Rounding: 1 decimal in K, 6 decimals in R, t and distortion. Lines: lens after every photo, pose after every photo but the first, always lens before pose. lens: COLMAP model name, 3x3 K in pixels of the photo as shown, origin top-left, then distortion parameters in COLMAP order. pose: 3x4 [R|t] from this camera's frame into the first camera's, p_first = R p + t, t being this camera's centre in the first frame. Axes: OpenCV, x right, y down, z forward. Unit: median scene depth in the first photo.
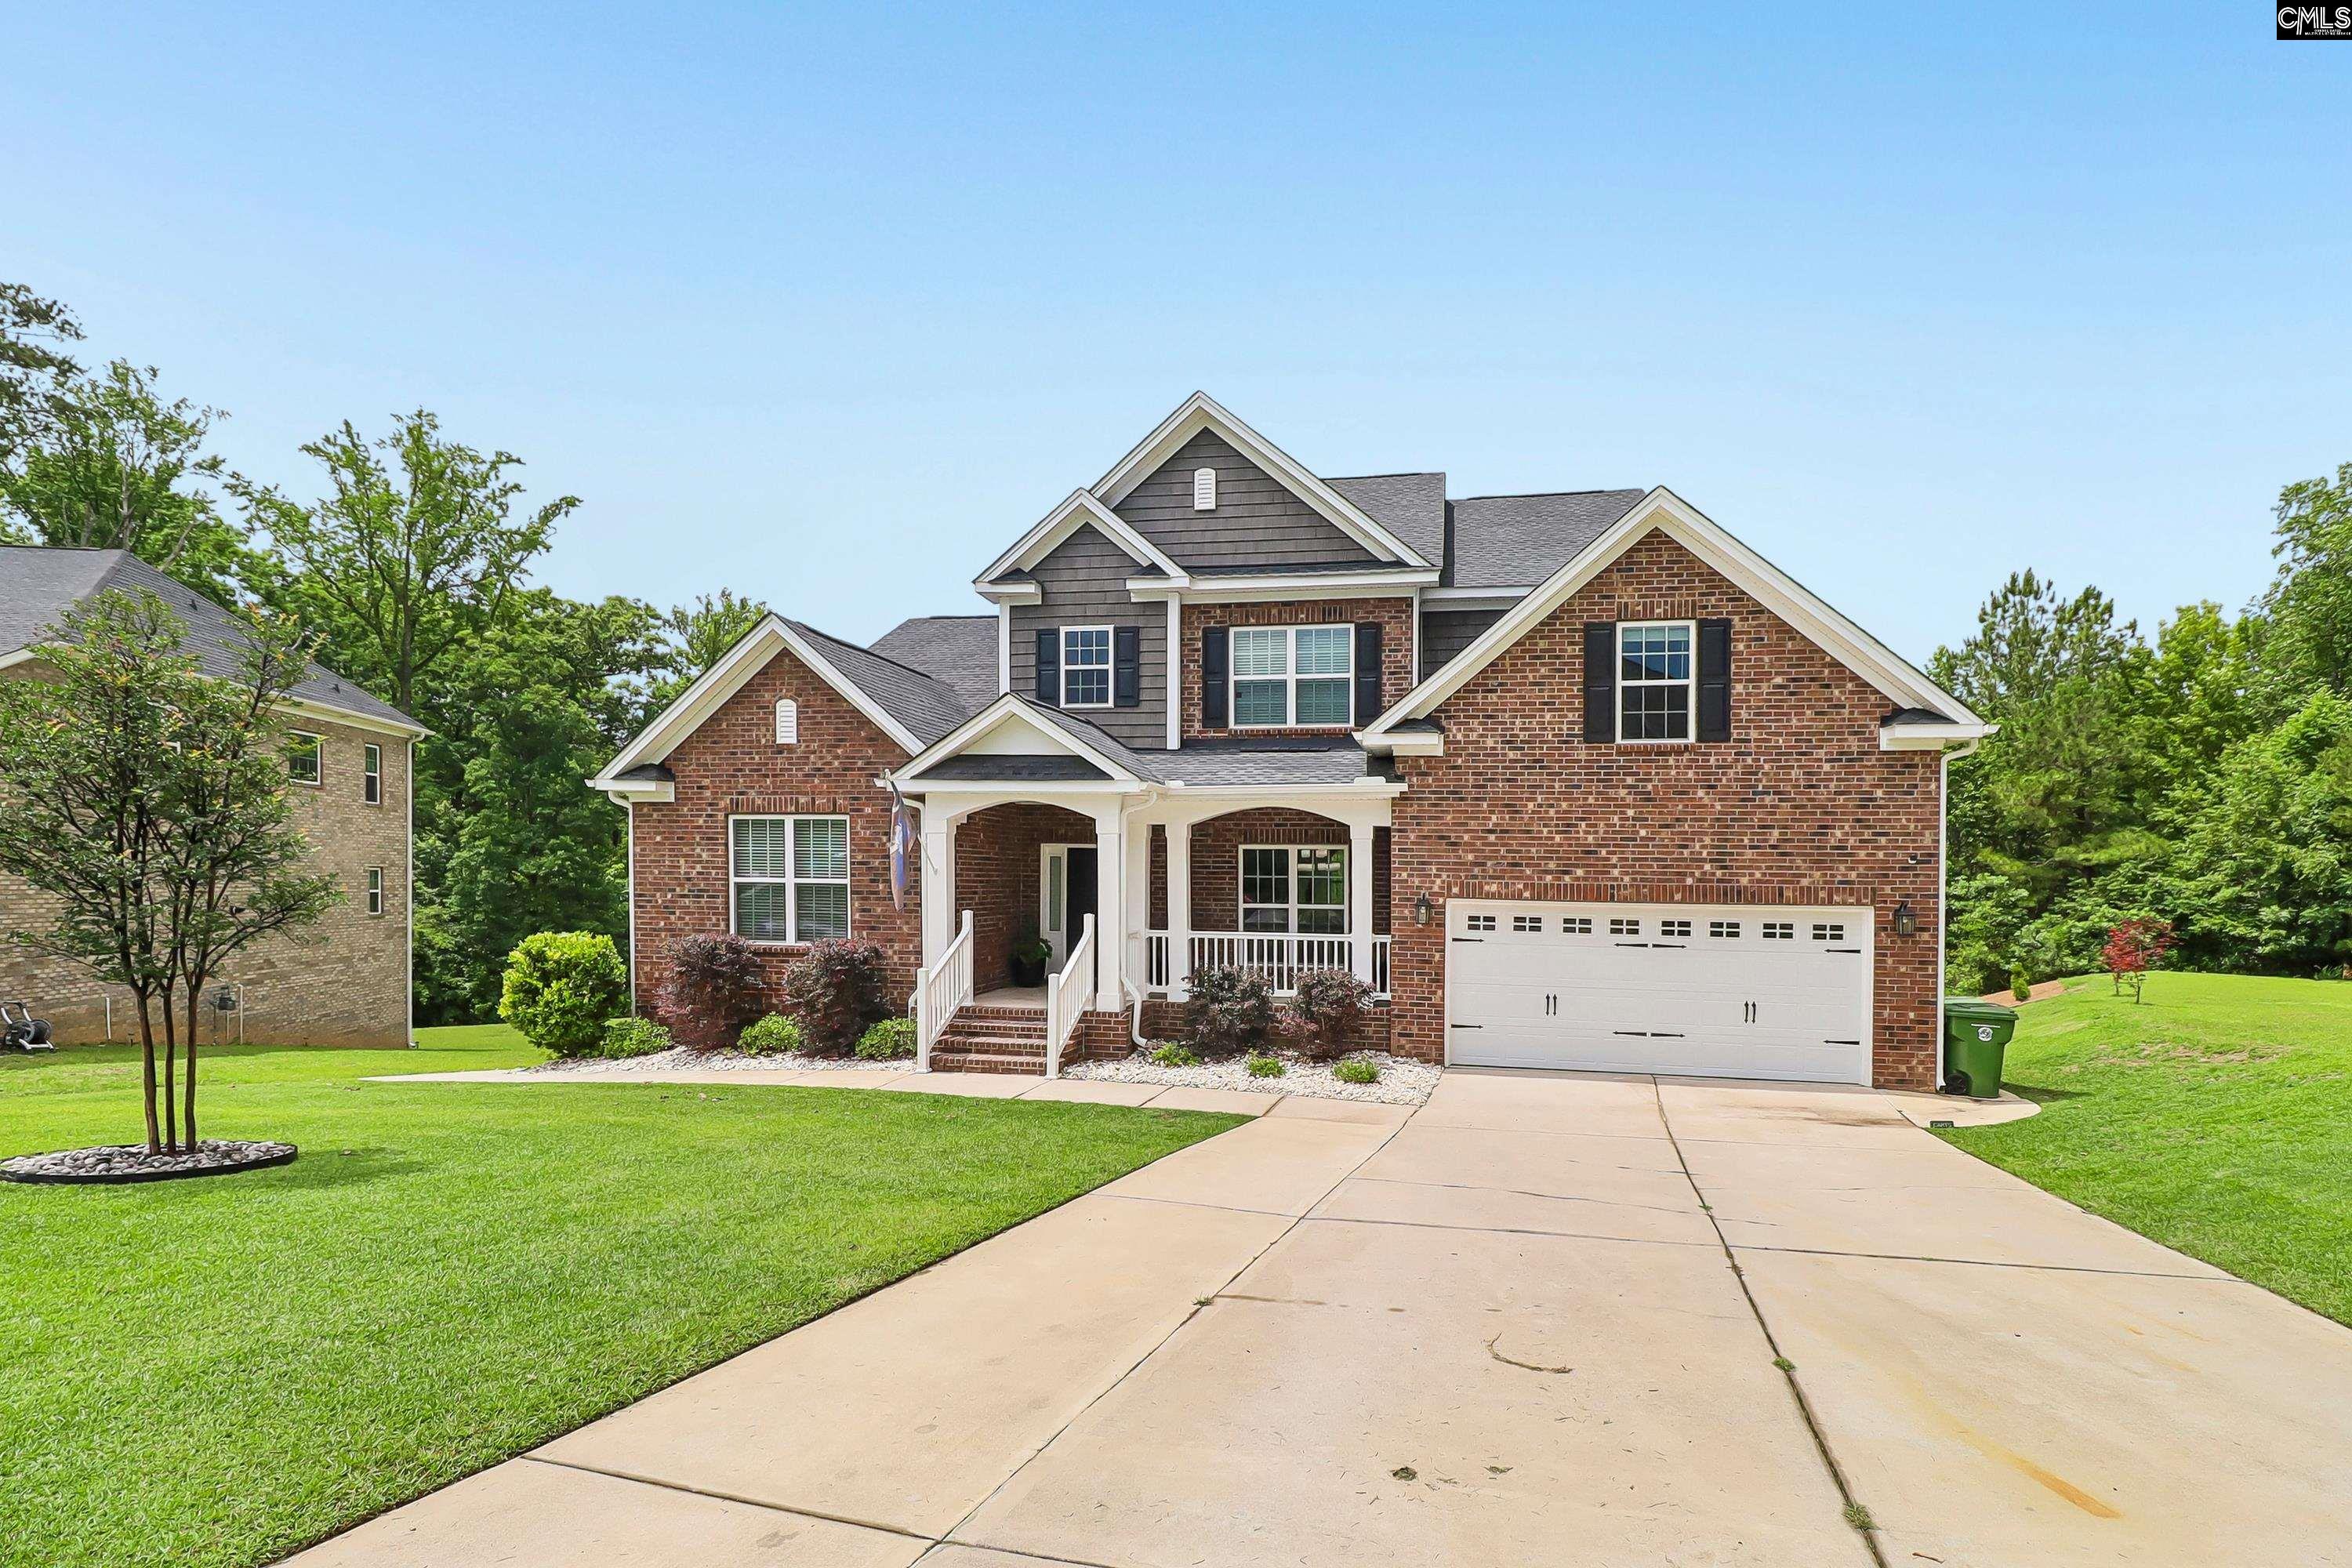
lens RADIAL K [[1629.2, 0, 1175.7], [0, 1629.2, 698.4], [0, 0, 1]] dist [-0.001677, -0.033972]
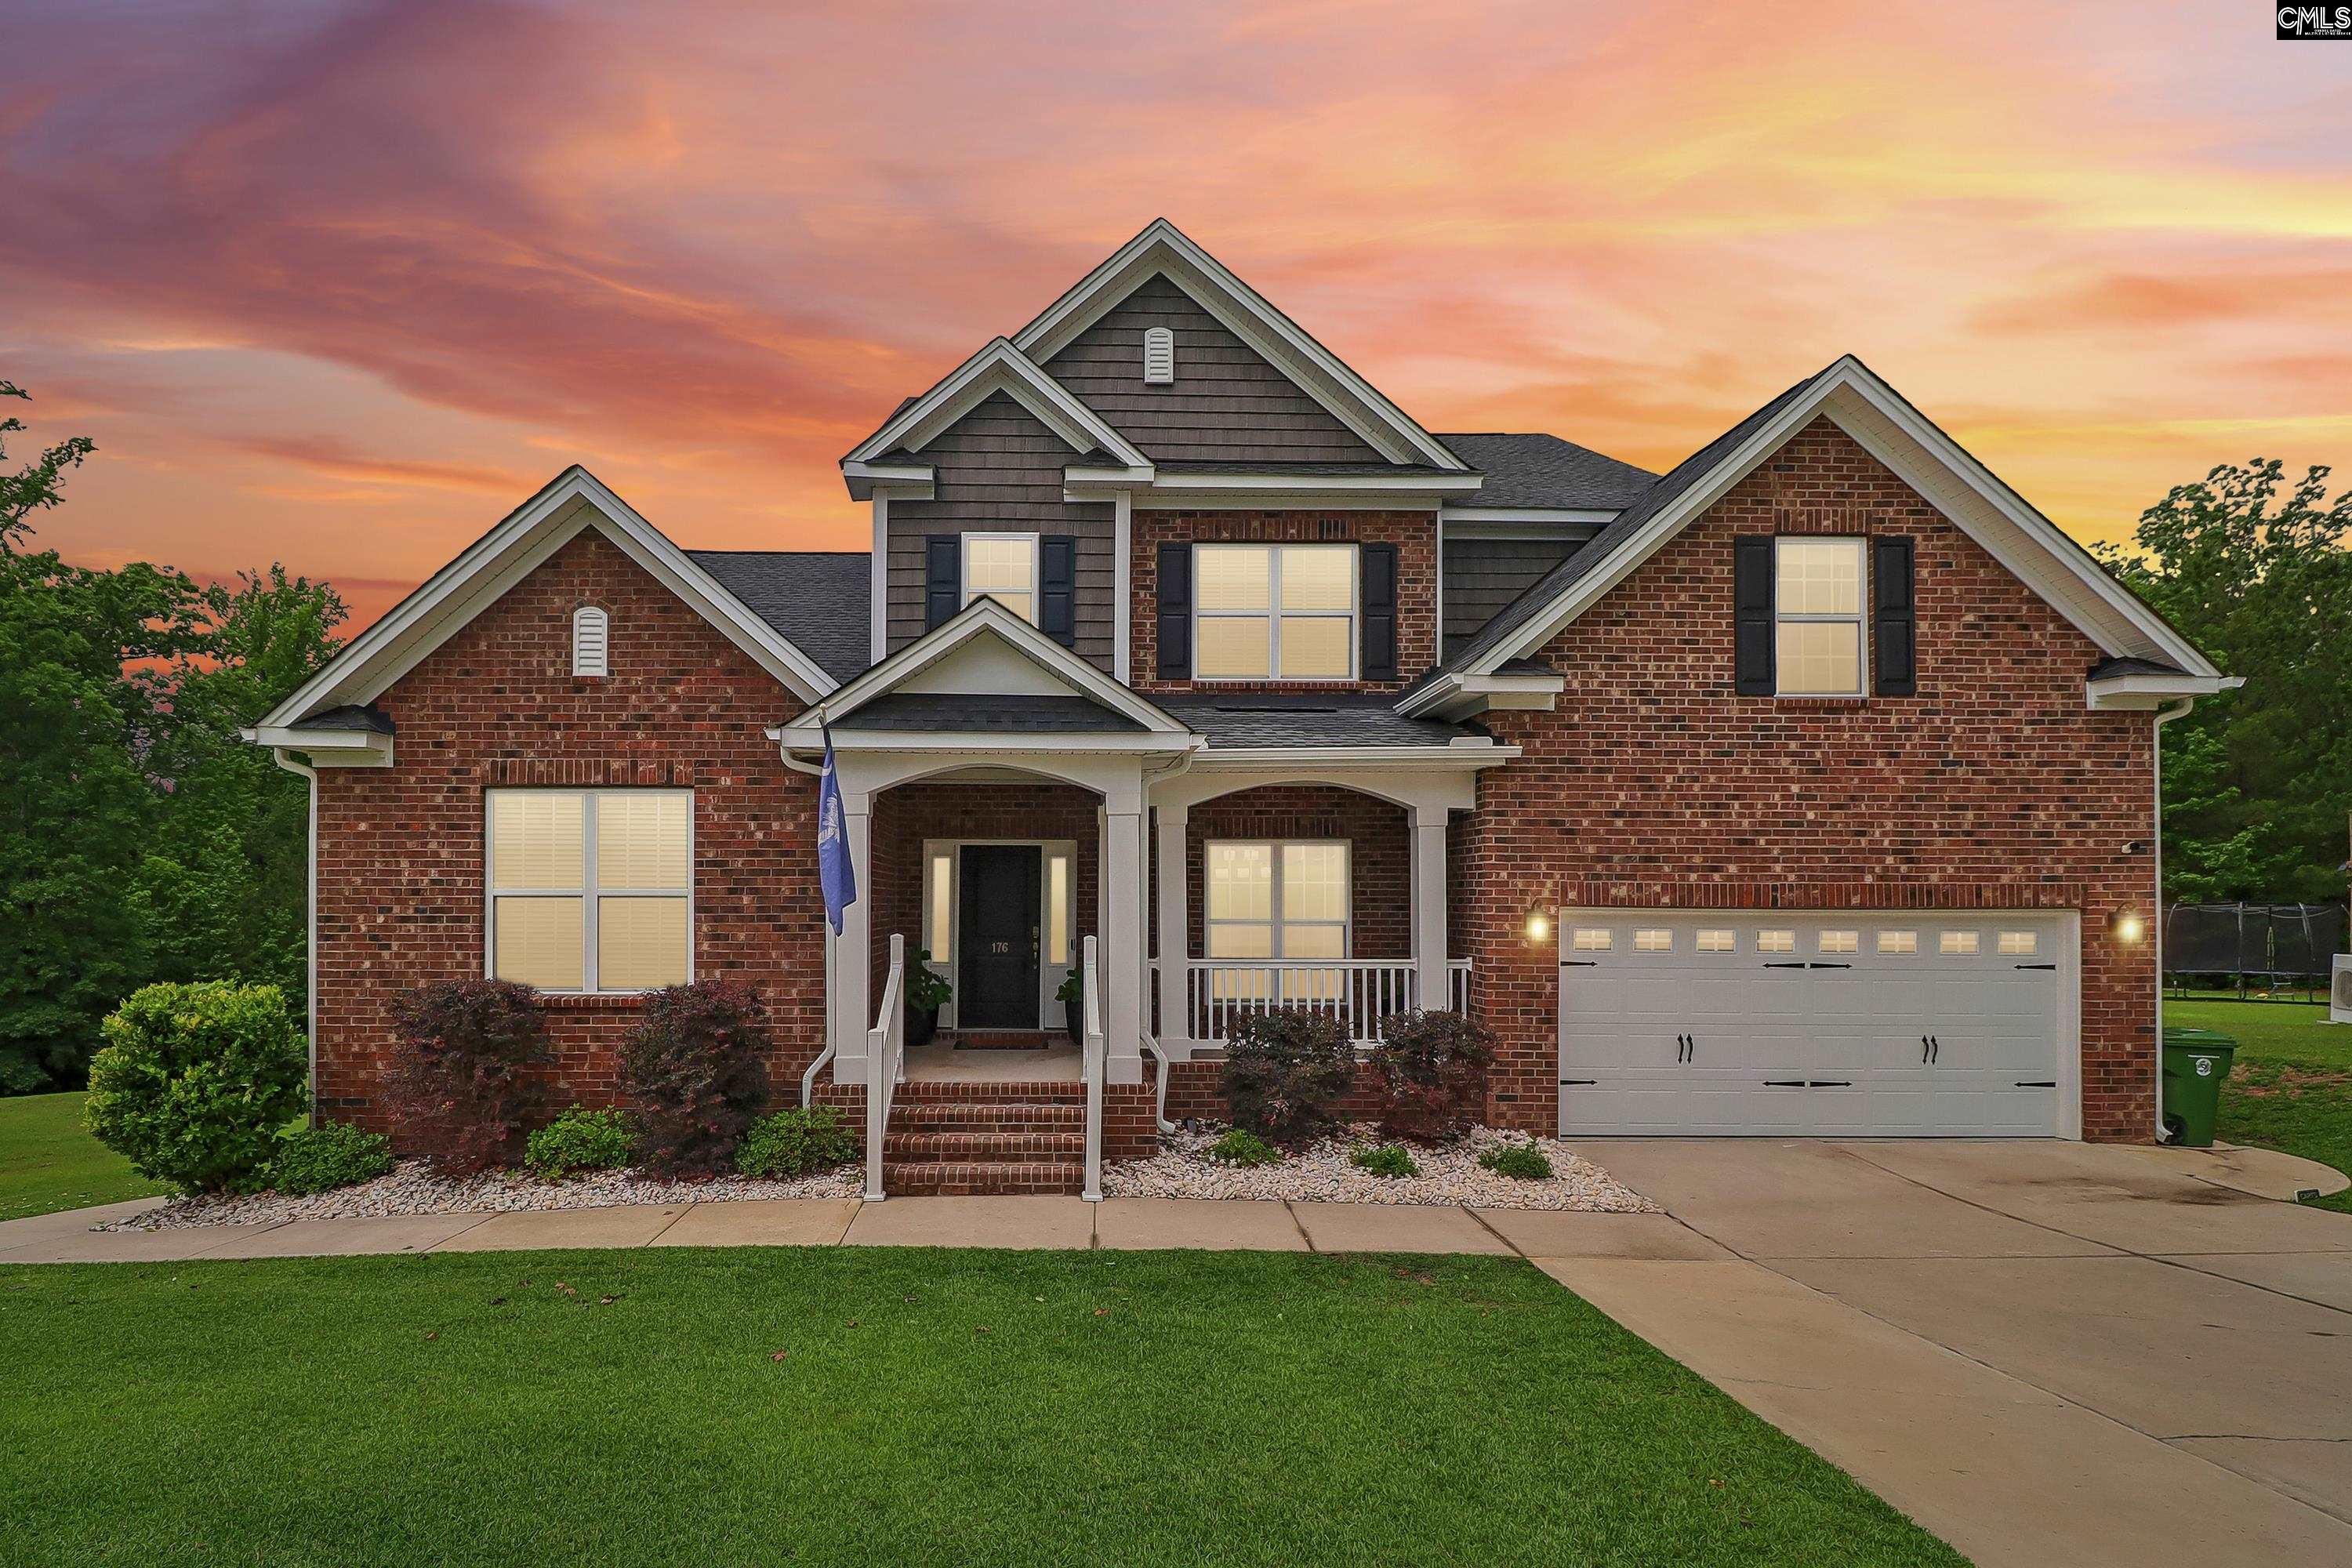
lens RADIAL K [[1629.2, 0, 1175.7], [0, 1629.2, 698.4], [0, 0, 1]] dist [-0.001677, -0.033972]
pose [[0.967543, 0.019627, 0.251944, -0.184938], [-0.015895, 0.999732, -0.016839, 0.045186], [-0.252207, 0.012287, 0.967595, 0.341959]]
